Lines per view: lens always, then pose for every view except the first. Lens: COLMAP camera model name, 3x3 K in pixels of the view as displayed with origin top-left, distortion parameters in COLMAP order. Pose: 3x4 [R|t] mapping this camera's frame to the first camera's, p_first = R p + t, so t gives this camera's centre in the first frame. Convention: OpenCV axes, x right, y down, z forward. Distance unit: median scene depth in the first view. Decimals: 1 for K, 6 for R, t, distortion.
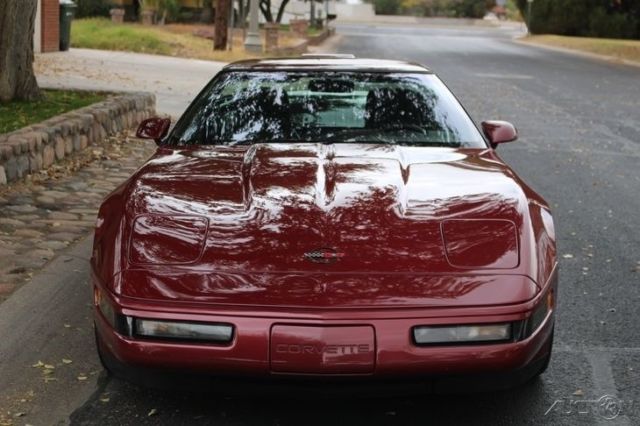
lens RADIAL K [[1279.2, 0, 318.5], [0, 1279.2, 214.3], [0, 0, 1]] dist [0.081567, 0.000000]
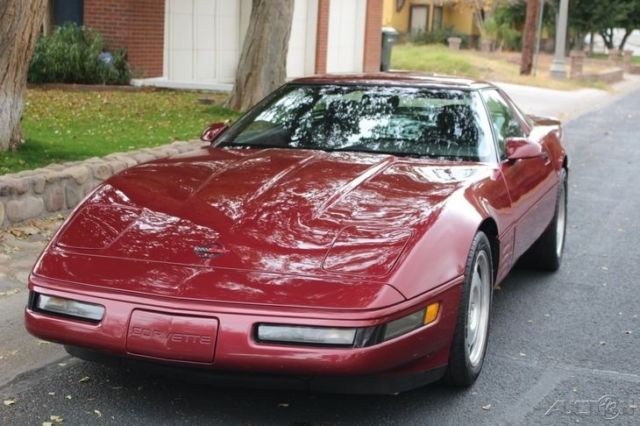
lens RADIAL K [[1128.1, 0, 325.2], [0, 1128.1, 214.3], [0, 0, 1]] dist [-0.016307, 0.000000]
pose [[0.950928, 0.063733, -0.302777, 0.062681], [-0.065327, 0.997852, 0.004869, -0.001404], [0.302437, 0.015149, 0.953049, 0.021467]]
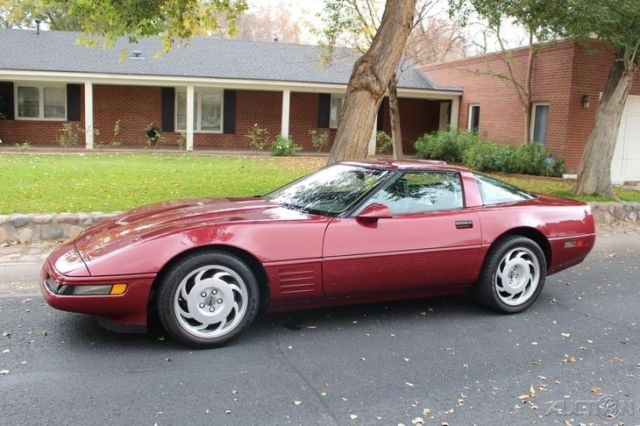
lens RADIAL K [[585.5, 0, 315.7], [0, 585.5, 221.5], [0, 0, 1]] dist [-0.097759, 0.000000]
pose [[0.394490, 0.136570, -0.908695, 0.167555], [-0.173466, 0.982182, 0.072307, -0.020945], [0.902379, 0.129103, 0.411151, 0.157209]]
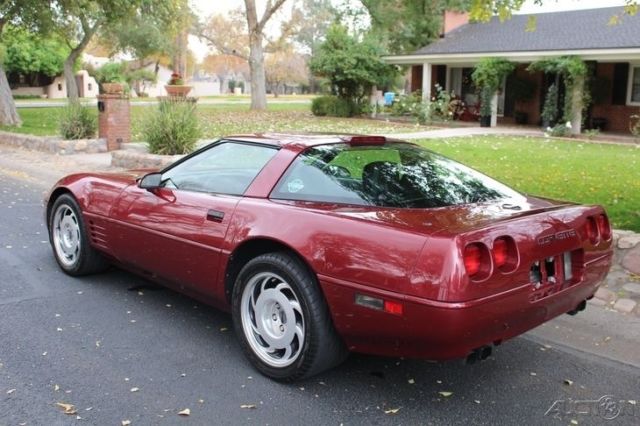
lens RADIAL K [[662.0, 0, 320.3], [0, 662.0, 229.6], [0, 0, 1]] dist [-0.087976, 0.000000]
pose [[-0.706240, 0.099834, -0.700898, 0.113476], [-0.158439, 0.942611, 0.293909, -0.055908], [0.690016, 0.318620, -0.649892, 0.366732]]
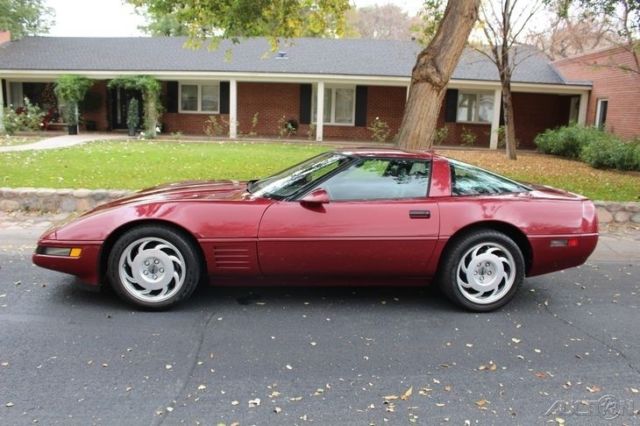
lens RADIAL K [[536.8, 0, 312.9], [0, 536.8, 225.8], [0, 0, 1]] dist [-0.135268, 0.090181]
pose [[0.094937, 0.179694, -0.979131, 0.175042], [-0.191559, 0.968489, 0.159167, -0.030123], [0.976879, 0.172451, 0.126367, 0.216780]]
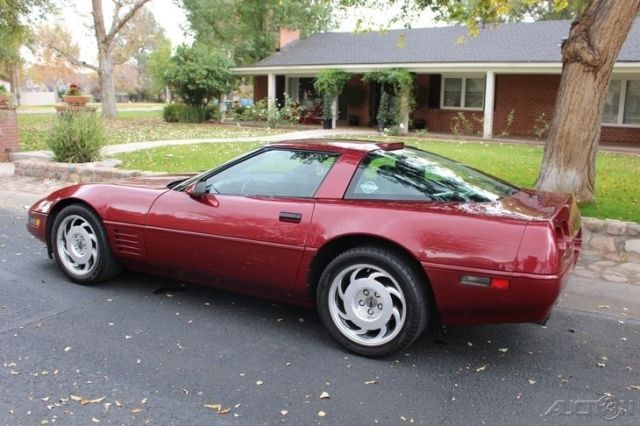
lens RADIAL K [[585.5, 0, 316.6], [0, 585.5, 237.8], [0, 0, 1]] dist [-0.097759, 0.000000]
pose [[-0.472301, 0.160330, -0.866733, 0.145738], [-0.179498, 0.945218, 0.272661, -0.048090], [0.862967, 0.284355, -0.417649, 0.324713]]
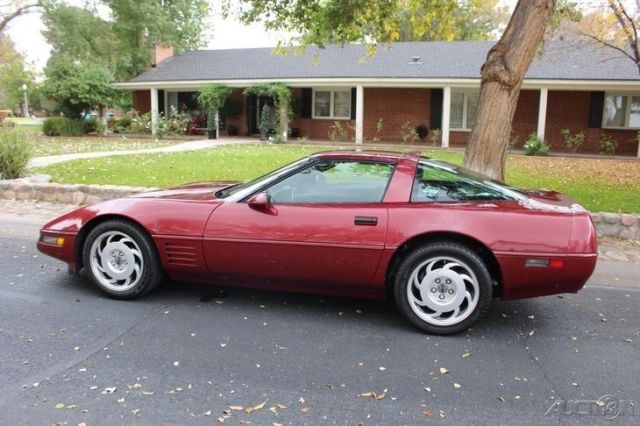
lens RADIAL K [[536.8, 0, 314.2], [0, 536.8, 220.0], [0, 0, 1]] dist [-0.135268, 0.090181]
pose [[-0.215383, 0.154771, -0.964187, 0.167645], [-0.182782, 0.963521, 0.195494, -0.039906], [0.959271, 0.218342, -0.179236, 0.275122]]
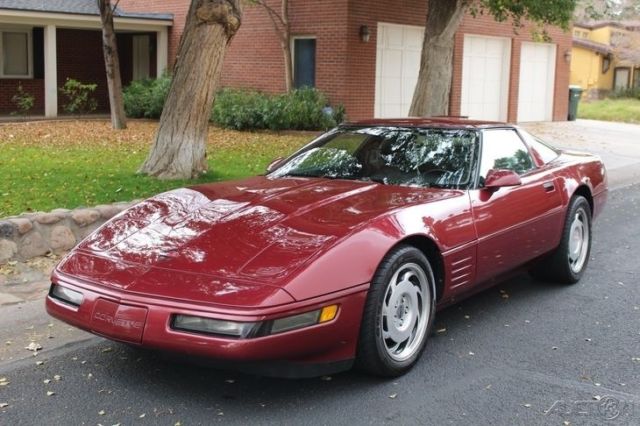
lens RADIAL K [[851.3, 0, 315.8], [0, 851.3, 219.1], [0, 0, 1]] dist [-0.073195, 0.000000]
pose [[0.820876, 0.078995, -0.565617, 0.106242], [-0.086346, 0.996169, 0.013814, -0.005213], [0.564542, 0.037499, 0.824552, 0.056848]]
